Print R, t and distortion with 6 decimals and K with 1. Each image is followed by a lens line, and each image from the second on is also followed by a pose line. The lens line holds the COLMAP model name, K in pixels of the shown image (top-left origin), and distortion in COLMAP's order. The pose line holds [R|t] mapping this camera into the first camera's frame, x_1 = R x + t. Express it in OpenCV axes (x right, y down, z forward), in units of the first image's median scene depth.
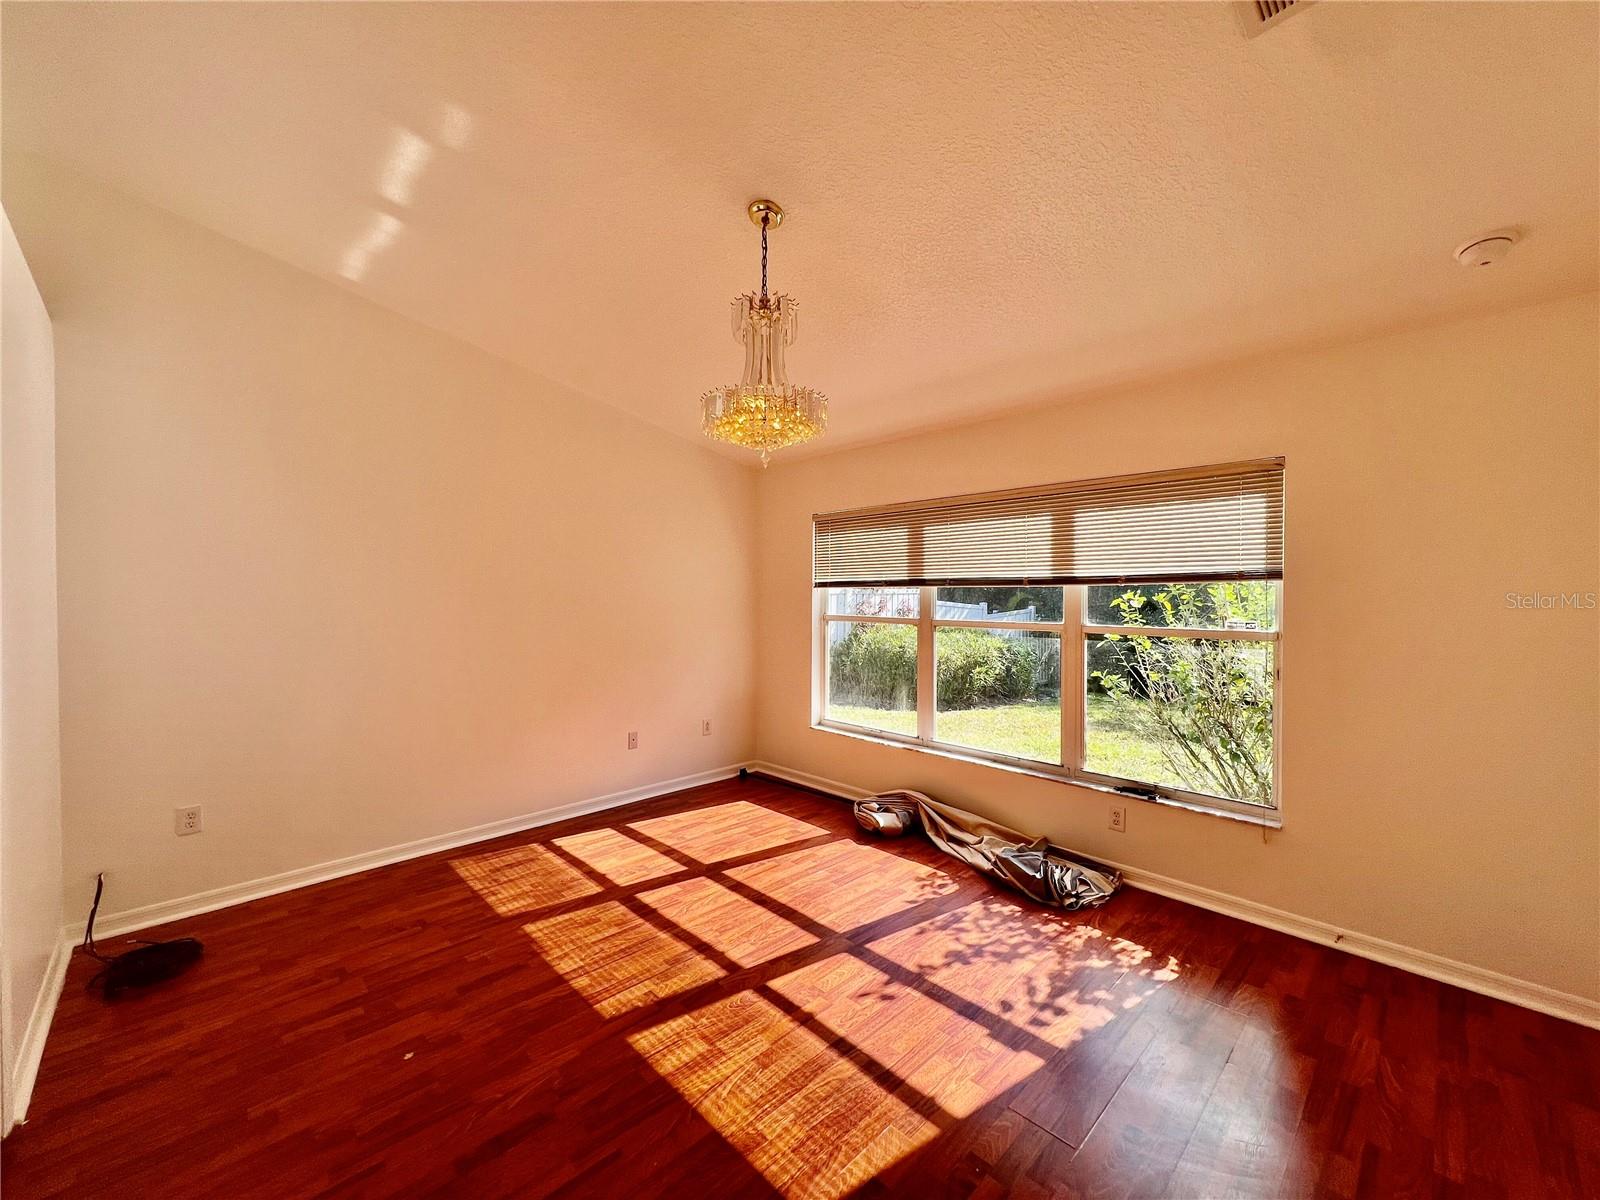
lens RADIAL K [[638.7, 0, 797.5], [0, 638.7, 600.4], [0, 0, 1]] dist [-0.000251, -0.000986]
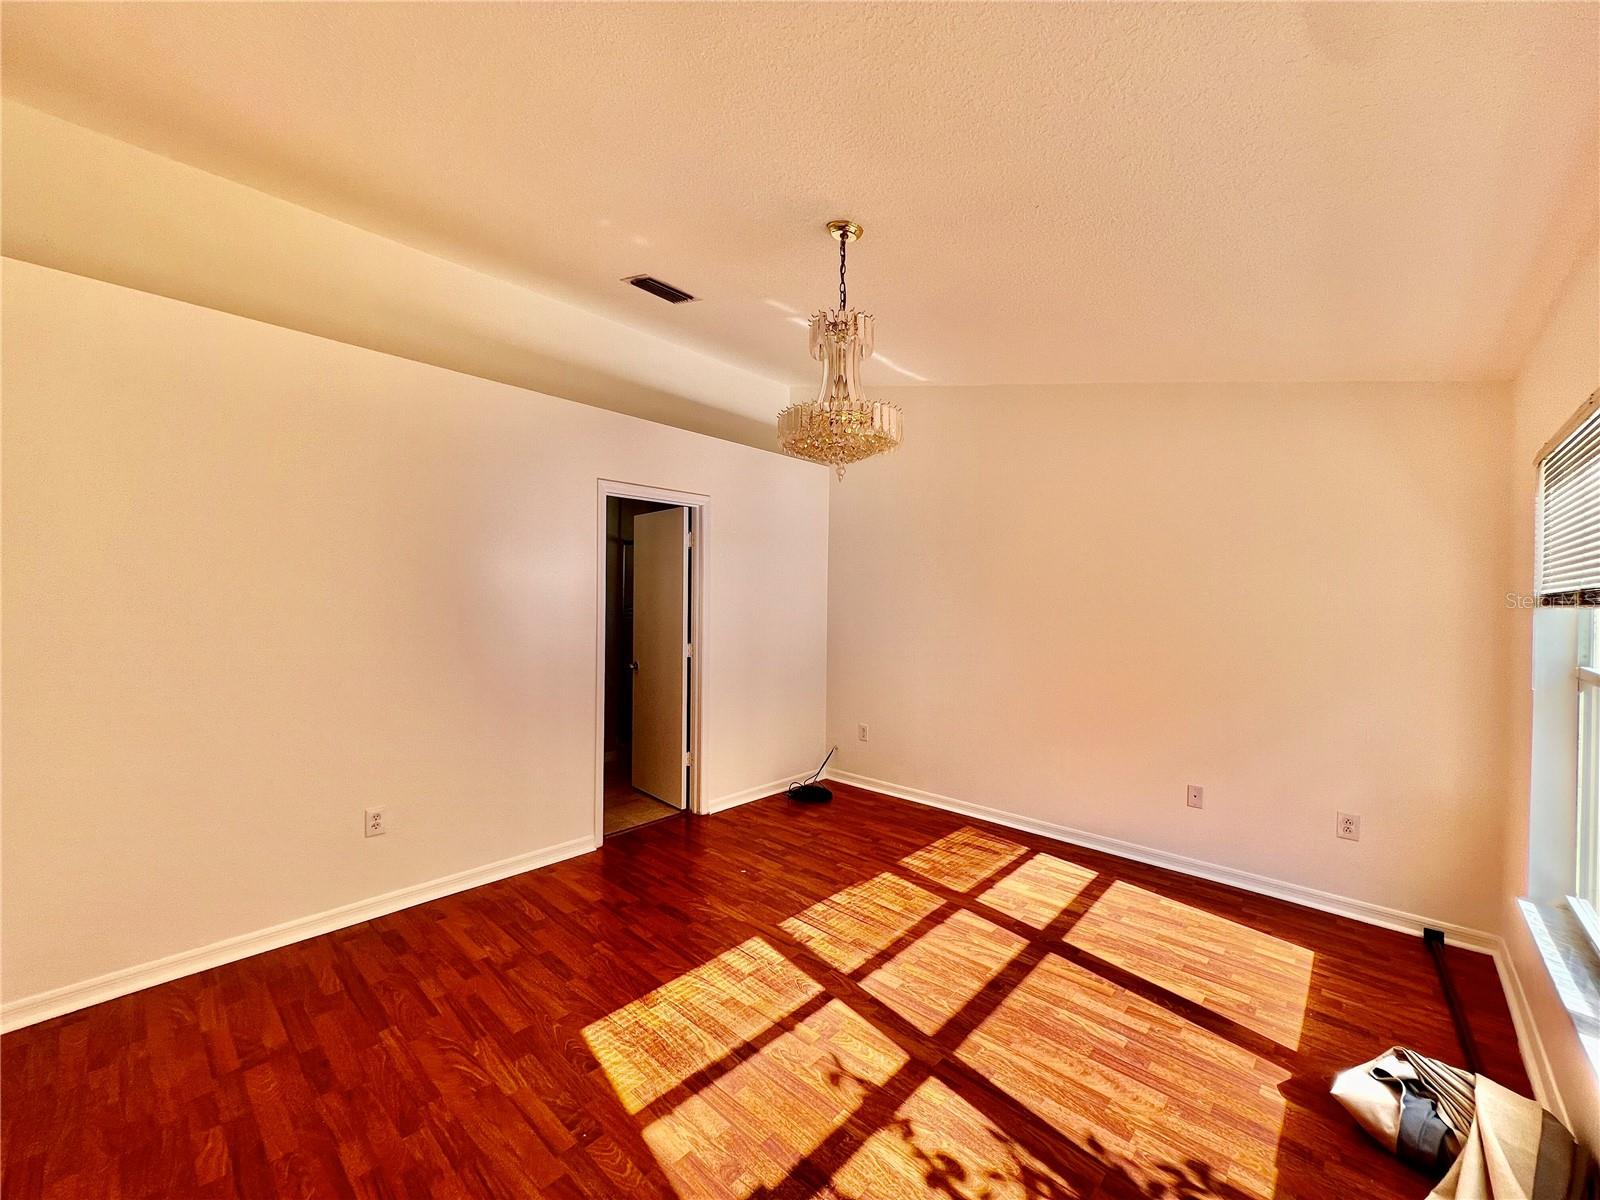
lens RADIAL K [[638.7, 0, 789.4], [0, 638.7, 594.5], [0, 0, 1]] dist [-0.000251, -0.000986]
pose [[0.054595, -0.001097, -0.998508, 0.733392], [-0.029587, 0.999559, -0.002716, -0.017409], [0.998070, 0.029691, 0.054538, 0.668553]]
